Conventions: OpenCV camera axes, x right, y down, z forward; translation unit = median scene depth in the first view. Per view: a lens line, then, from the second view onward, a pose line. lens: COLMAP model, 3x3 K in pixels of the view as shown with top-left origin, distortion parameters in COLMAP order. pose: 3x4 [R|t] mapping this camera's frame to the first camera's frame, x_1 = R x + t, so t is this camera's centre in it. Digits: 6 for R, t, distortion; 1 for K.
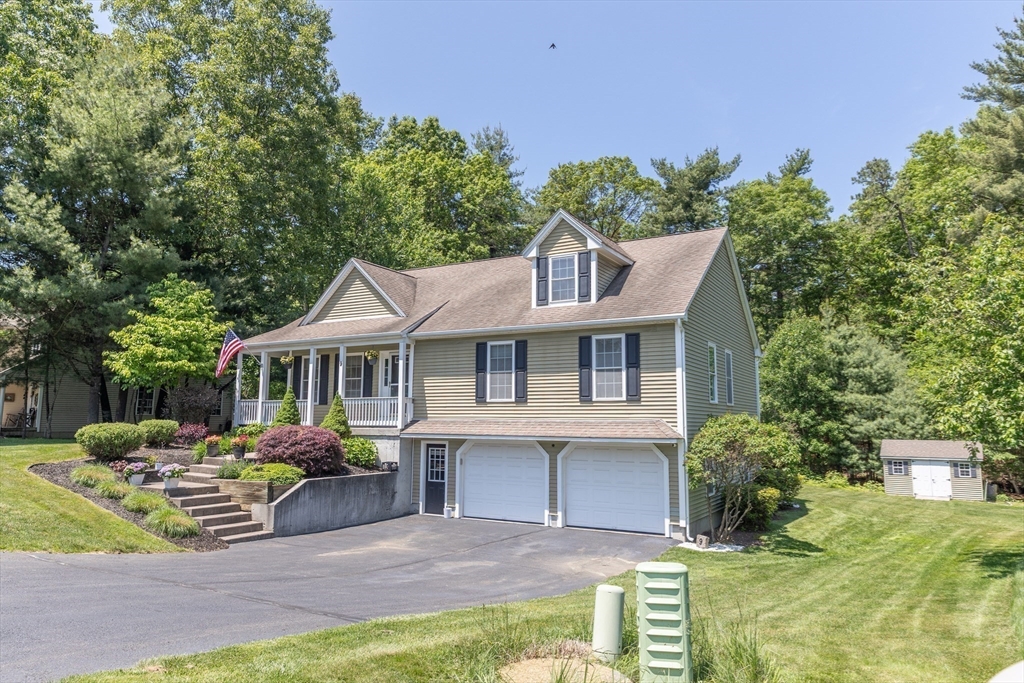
lens RADIAL K [[690.9, 0, 512.0], [0, 690.9, 341.5], [0, 0, 1]] dist [-0.003799, -0.000402]
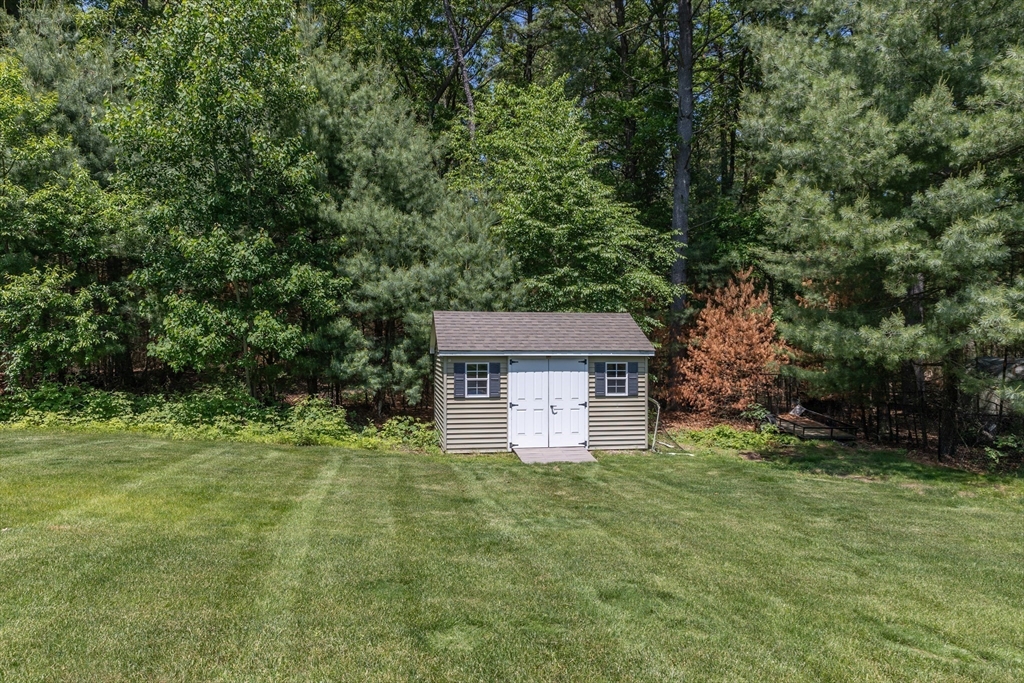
lens RADIAL K [[690.9, 0, 512.0], [0, 690.9, 341.5], [0, 0, 1]] dist [-0.003799, -0.000402]
pose [[0.734476, -0.005249, 0.678615, 0.243190], [-0.079388, 0.992440, 0.093600, 0.095753], [-0.673975, -0.122621, 0.728506, 0.546890]]
